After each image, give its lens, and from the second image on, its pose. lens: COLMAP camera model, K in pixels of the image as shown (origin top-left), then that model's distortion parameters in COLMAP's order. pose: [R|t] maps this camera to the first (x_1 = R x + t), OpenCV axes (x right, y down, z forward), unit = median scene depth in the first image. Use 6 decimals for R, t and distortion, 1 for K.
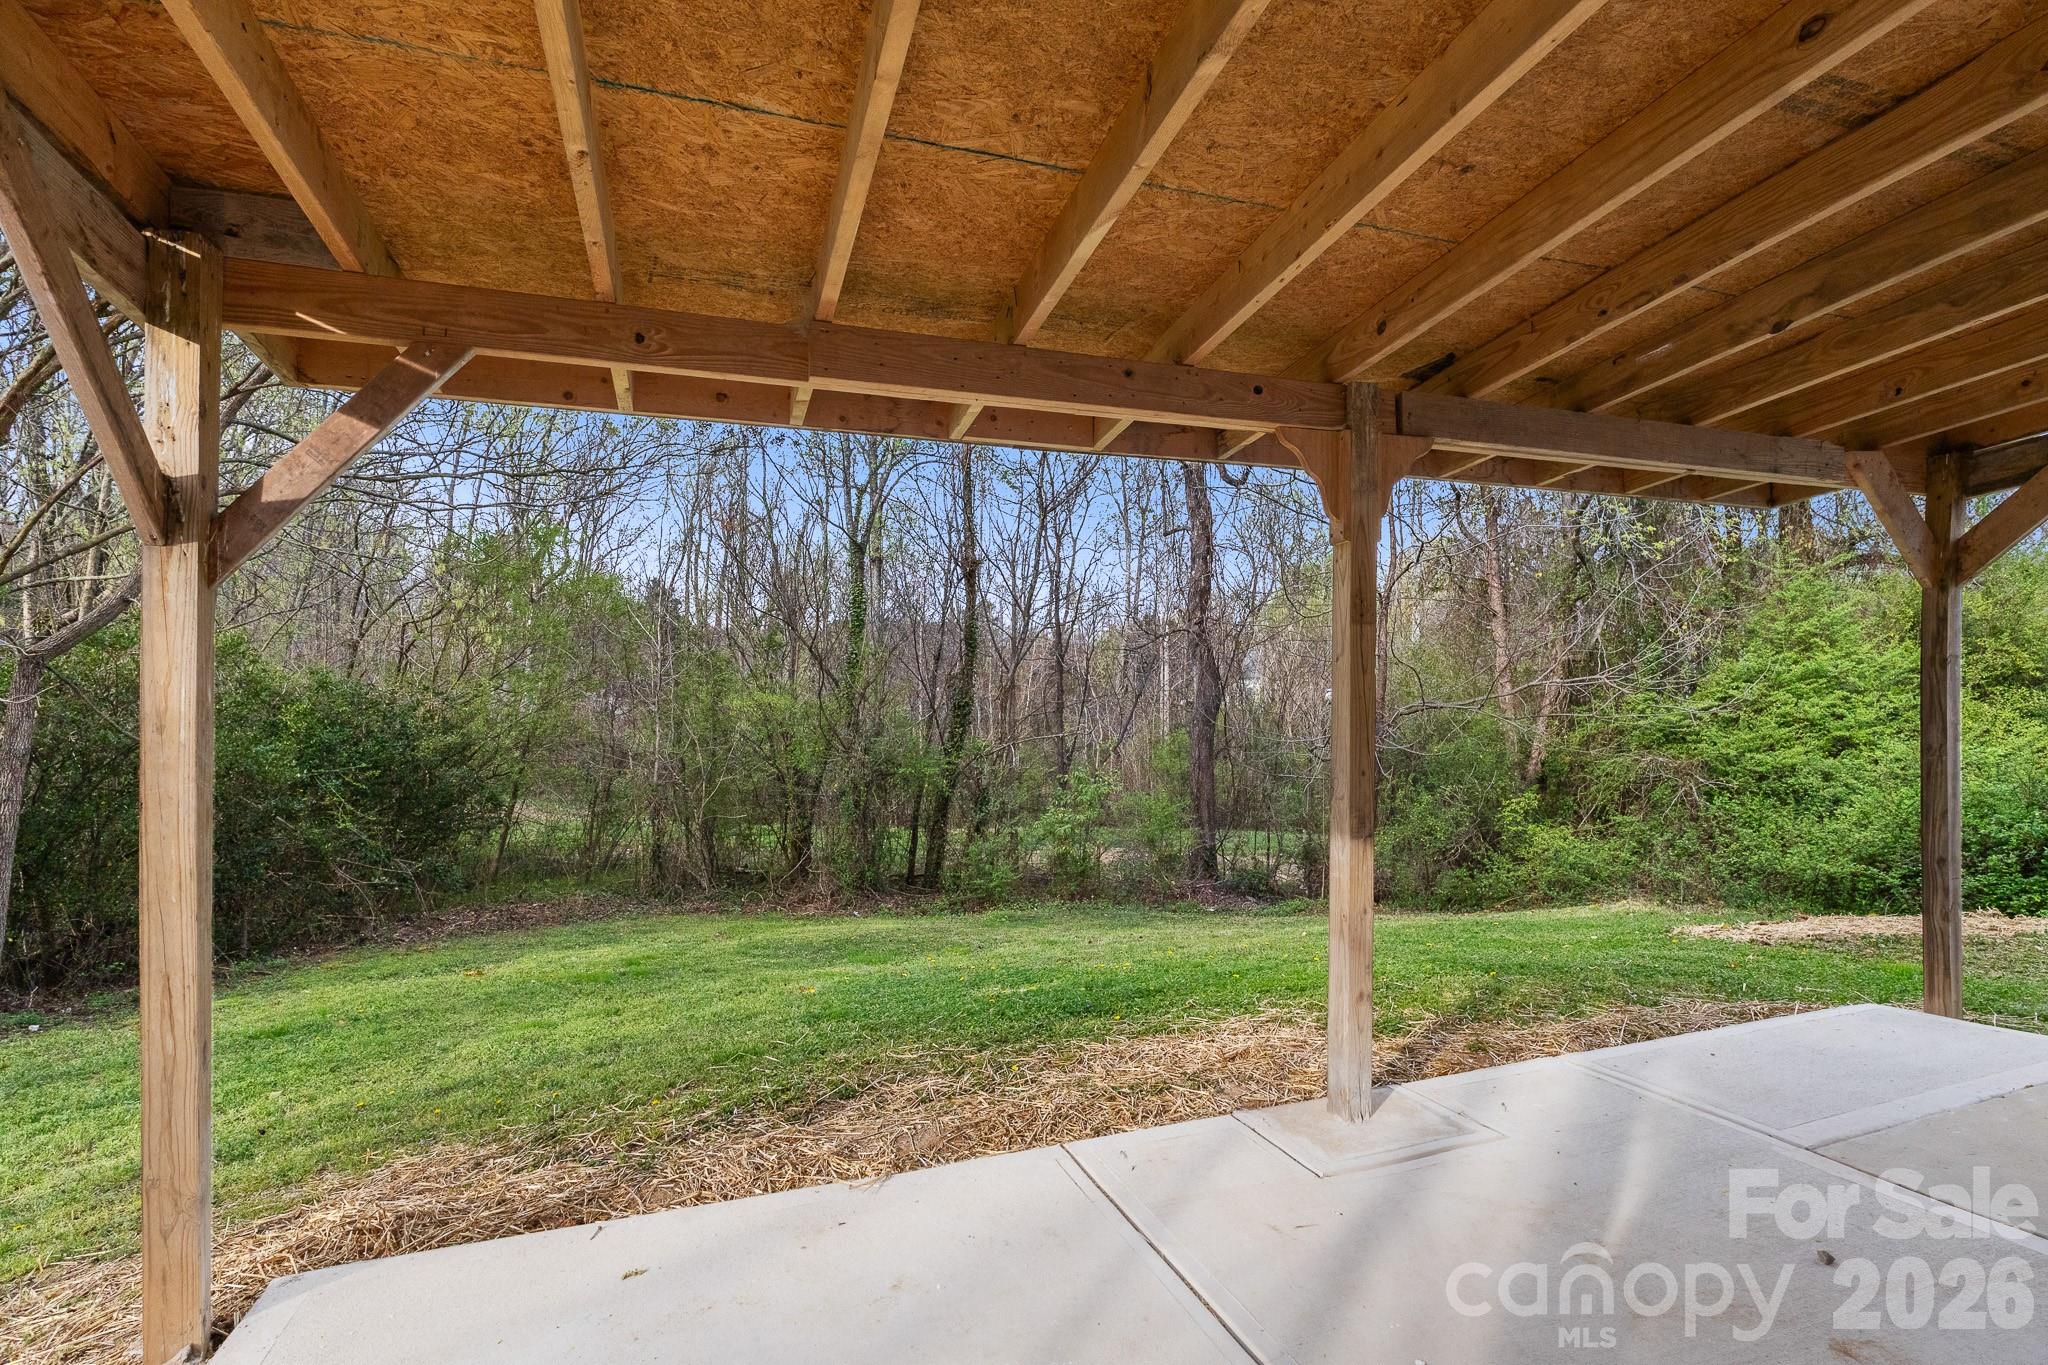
lens RADIAL K [[999.9, 0, 1019.5], [0, 999.9, 729.8], [0, 0, 1]] dist [-0.008385, -0.000264]
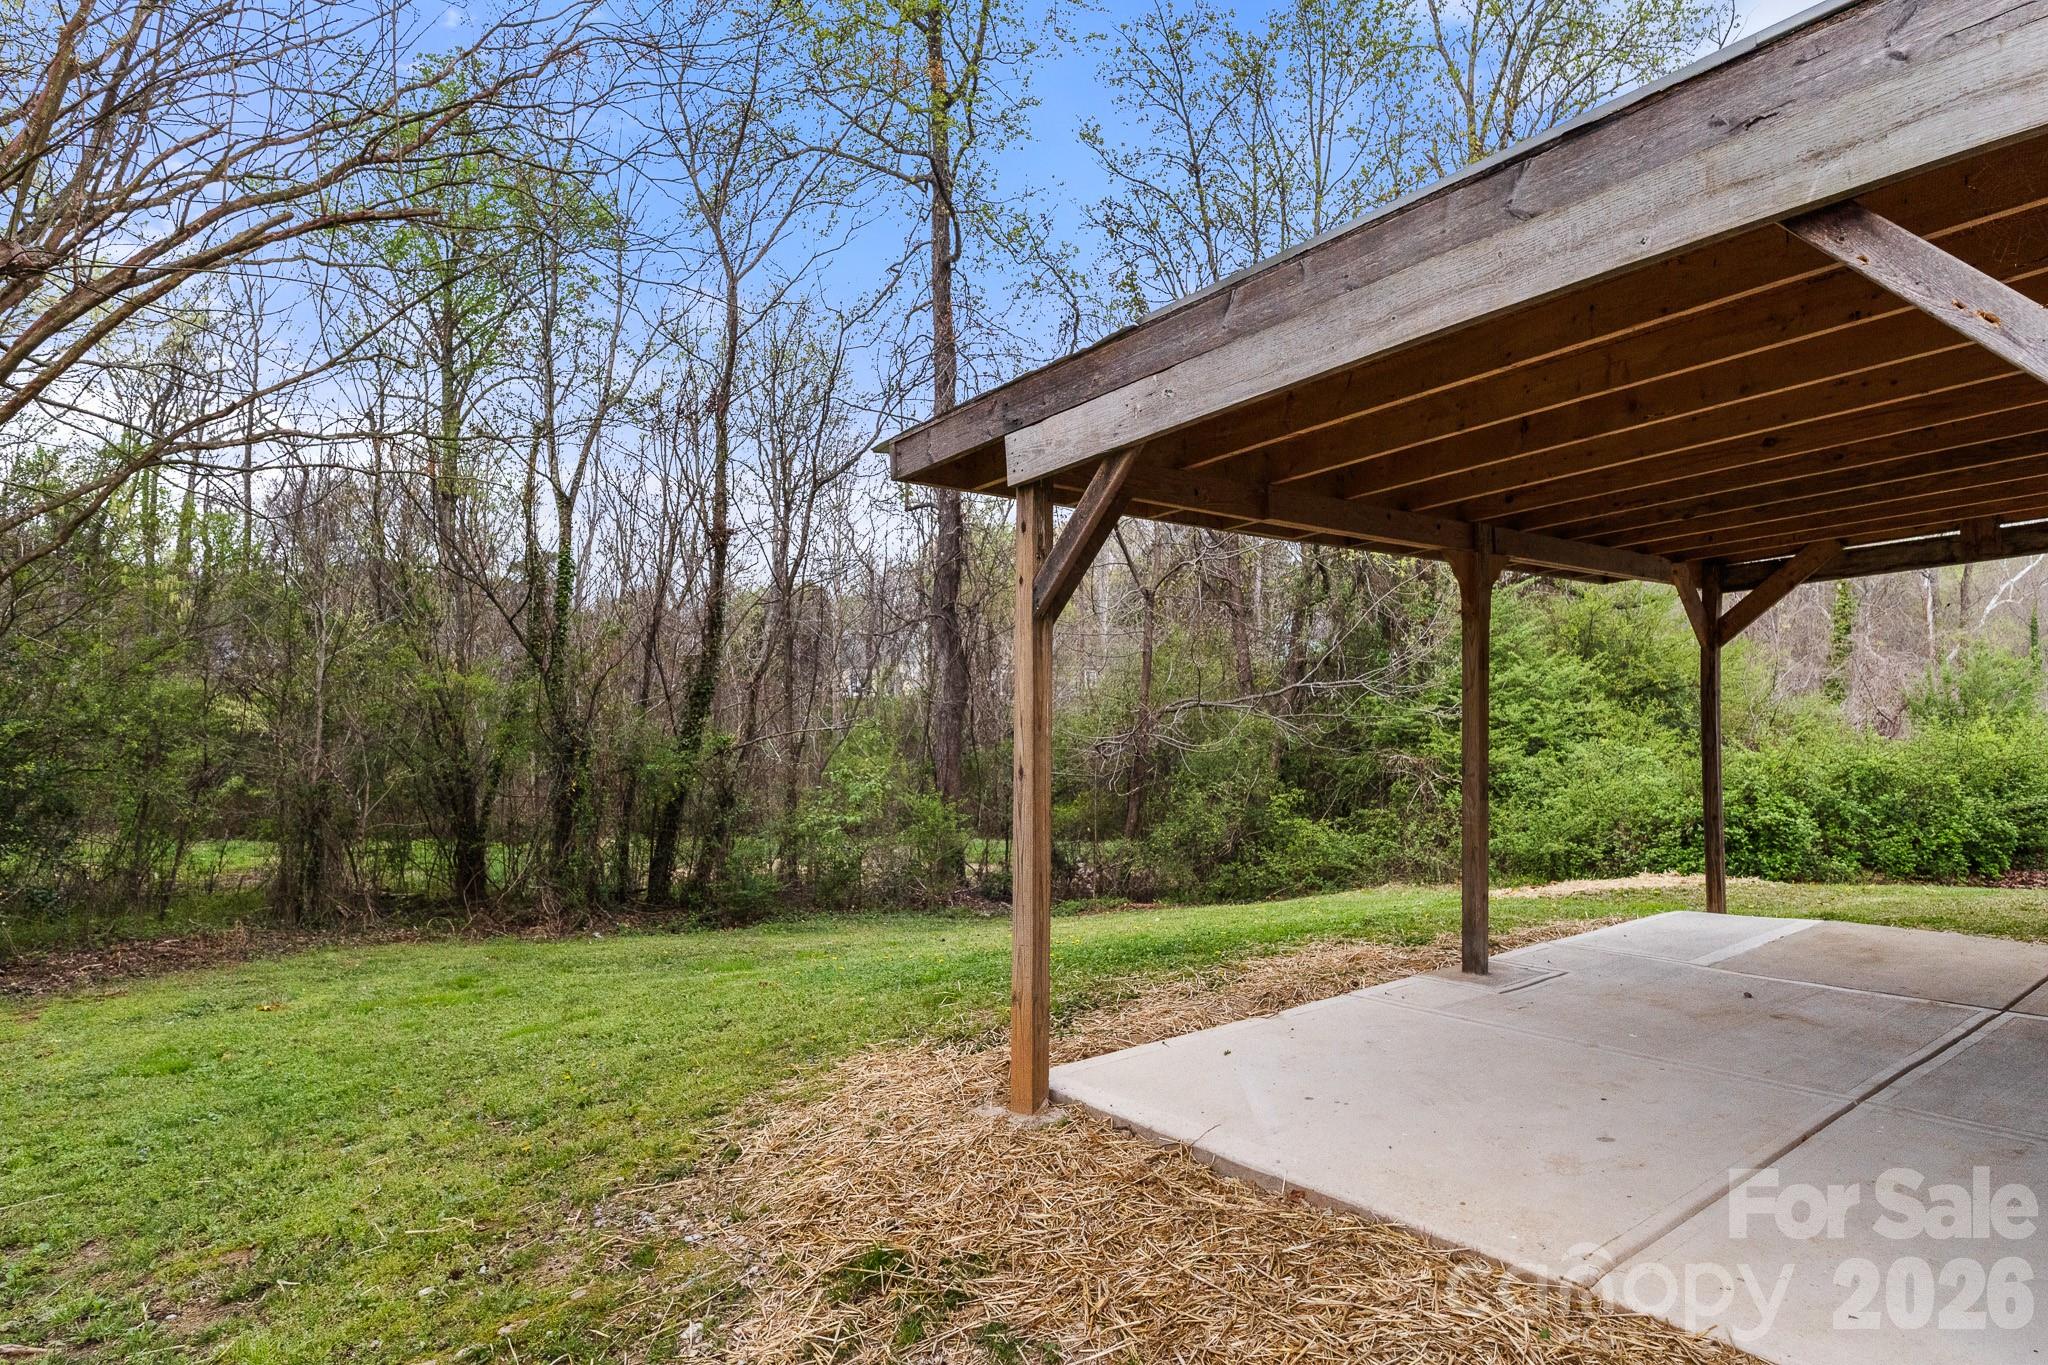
lens RADIAL K [[1205.7, 0, 1022.6], [0, 1205.7, 702.6], [0, 0, 1]] dist [-0.001964, -0.000156]
pose [[0.942648, 0.018295, 0.333286, -0.192207], [-0.012868, 0.999746, -0.018482, -0.001104], [-0.333540, 0.013133, 0.942645, -0.115670]]
